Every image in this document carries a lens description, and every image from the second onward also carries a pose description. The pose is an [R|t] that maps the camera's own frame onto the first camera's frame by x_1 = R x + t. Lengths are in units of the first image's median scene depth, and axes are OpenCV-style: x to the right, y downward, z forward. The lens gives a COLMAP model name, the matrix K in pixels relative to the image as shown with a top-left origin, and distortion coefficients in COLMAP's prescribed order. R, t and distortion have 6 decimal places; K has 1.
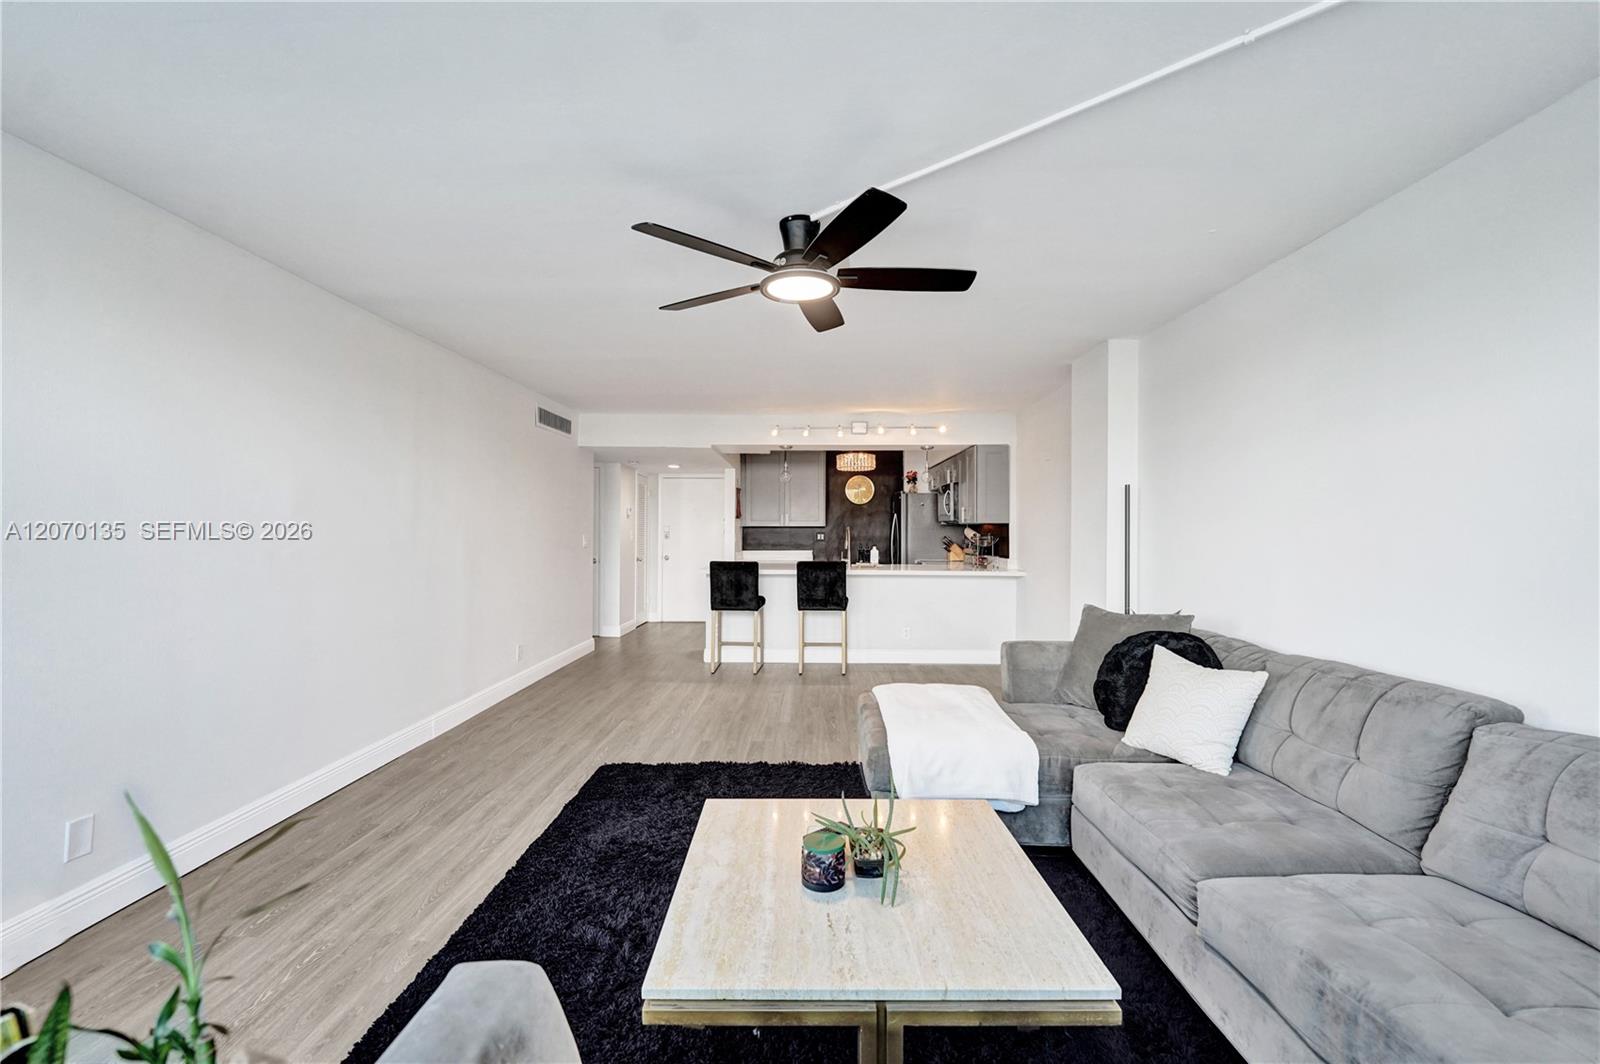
lens RADIAL K [[668.7, 0, 798.0], [0, 668.7, 525.8], [0, 0, 1]] dist [-0.009002, 0.000292]
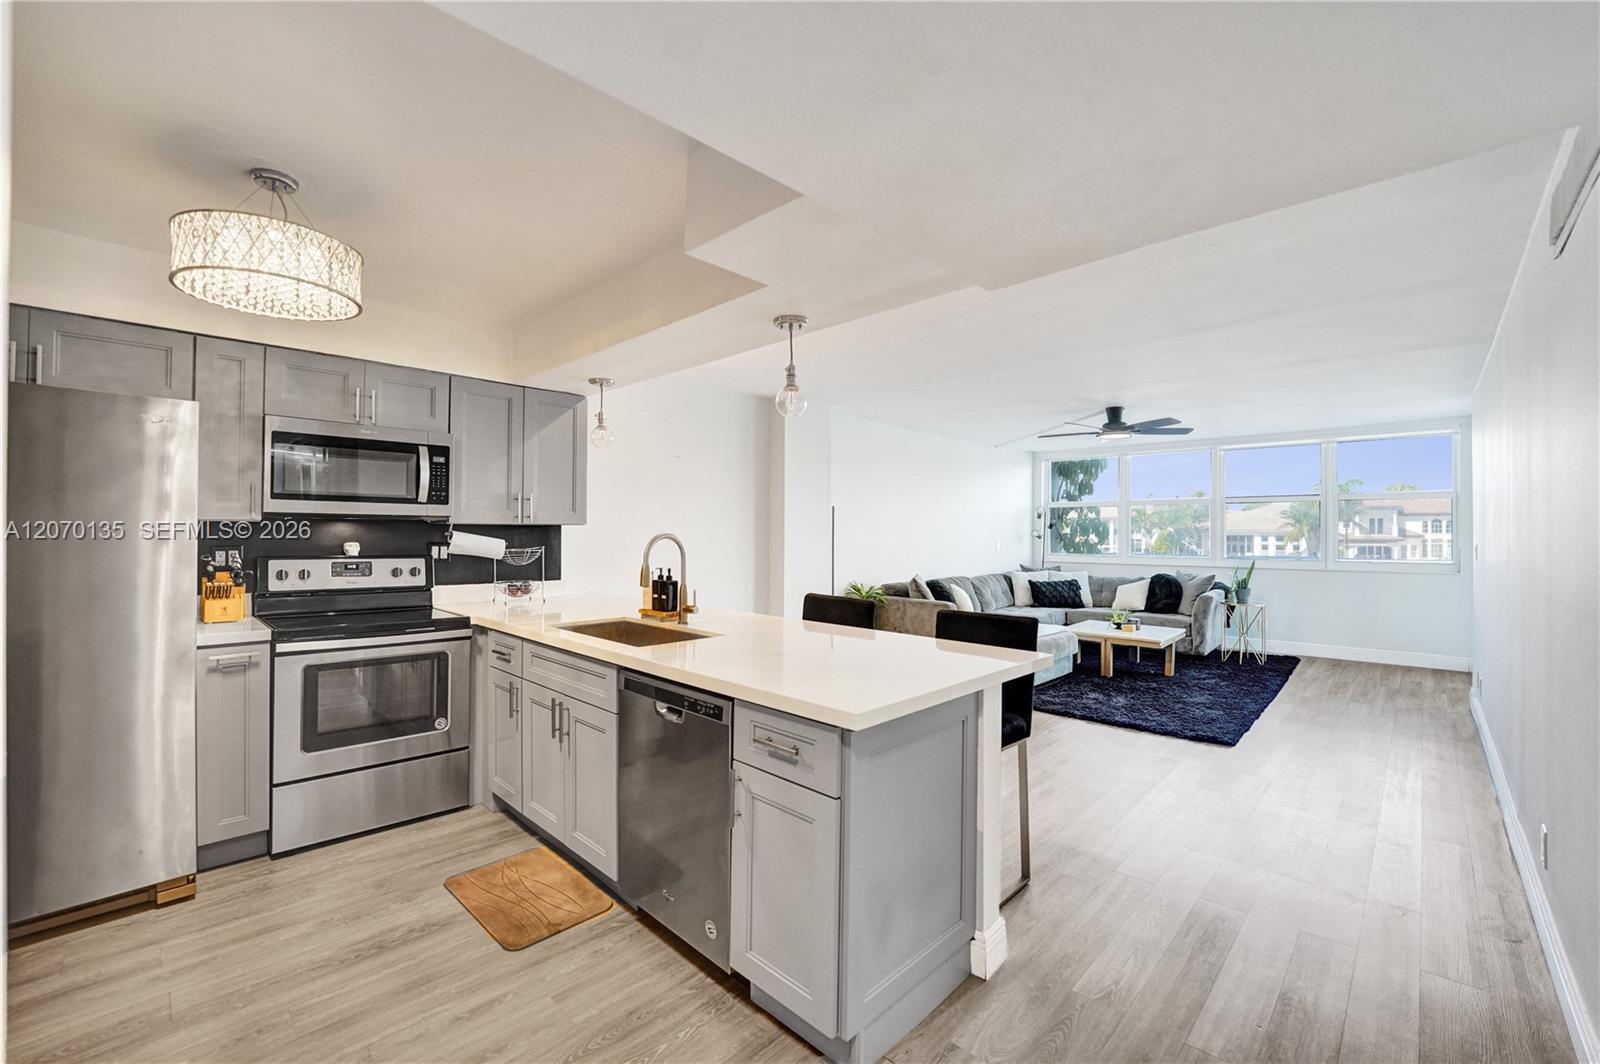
lens RADIAL K [[654.4, 0, 792.9], [0, 654.4, 527.0], [0, 0, 1]] dist [-0.033115, 0.004813]
pose [[-0.728104, -0.003879, 0.685456, -0.278915], [-0.013672, 0.999867, -0.008864, 0.000719], [-0.685331, -0.015825, -0.728060, 1.300138]]
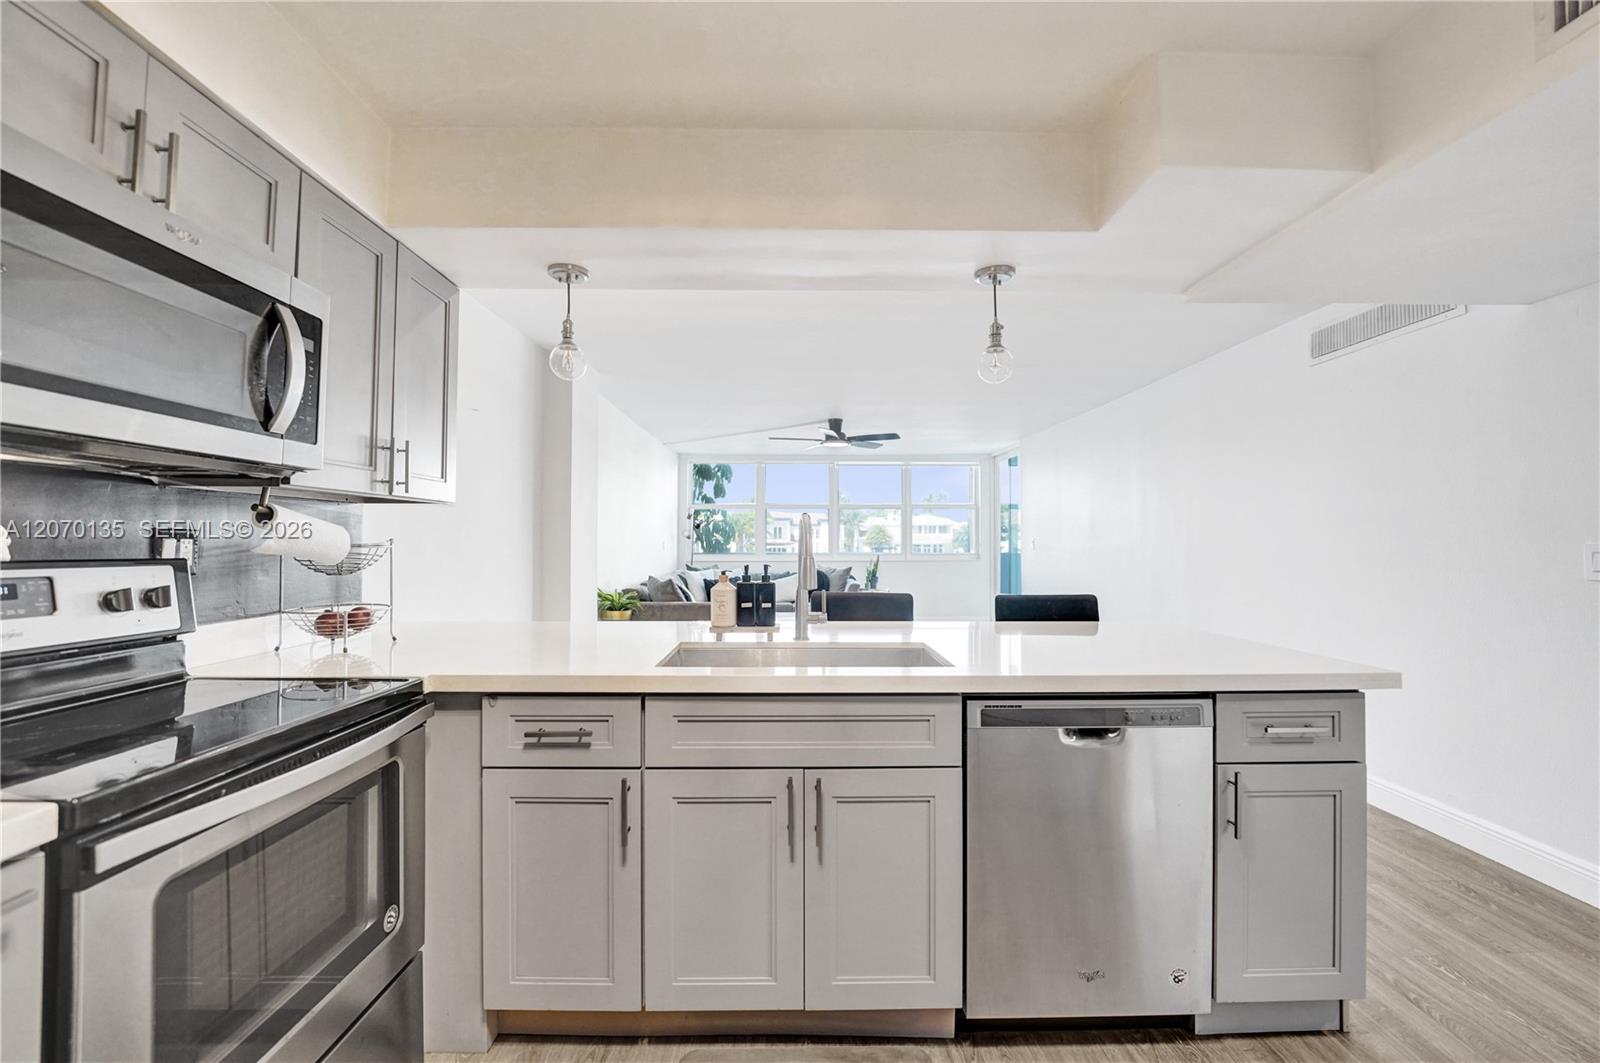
lens RADIAL K [[652.4, 0, 796.1], [0, 652.4, 525.6], [0, 0, 1]] dist [-0.025707, 0.000063]
pose [[-0.999432, -0.007964, -0.032759, 0.090859], [-0.007004, 0.999545, -0.029338, 0.016676], [0.032977, -0.029092, -0.999033, 1.350461]]
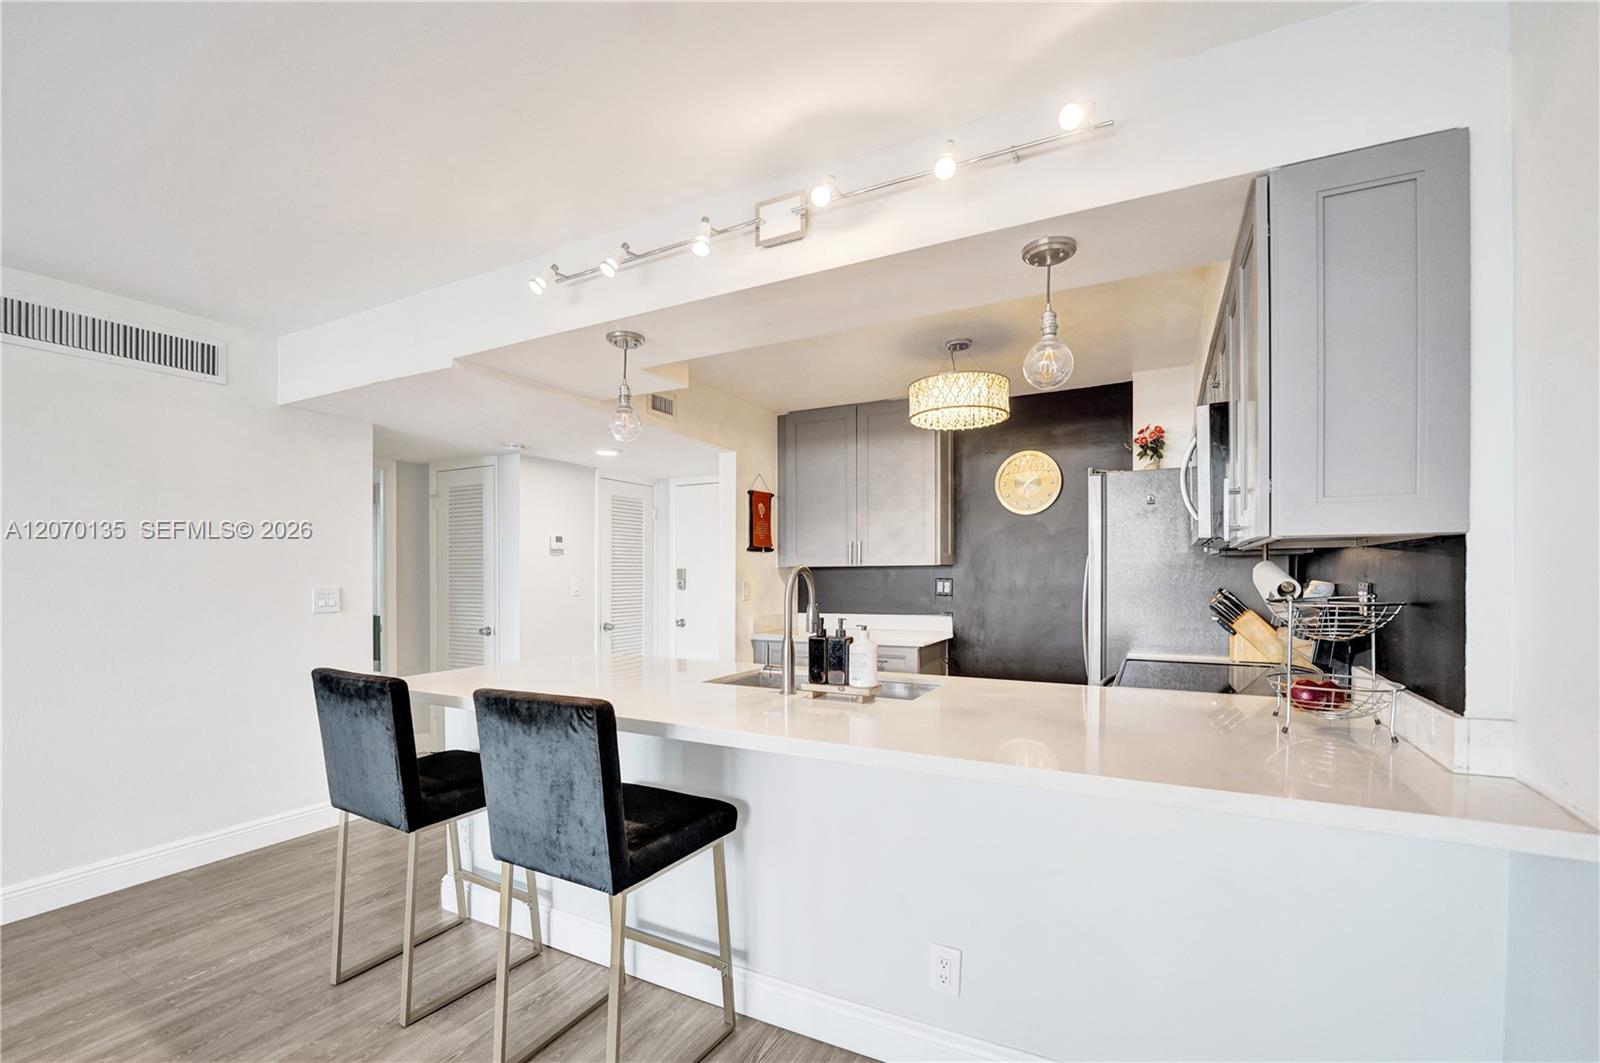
lens RADIAL K [[689.6, 0, 791.7], [0, 689.6, 579.8], [0, 0, 1]] dist [-0.022093, 0.000217]
pose [[0.891004, -0.004716, -0.453972, 0.230783], [0.012116, 0.999837, 0.013393, 0.004937], [0.453834, -0.017434, 0.890915, 0.738090]]
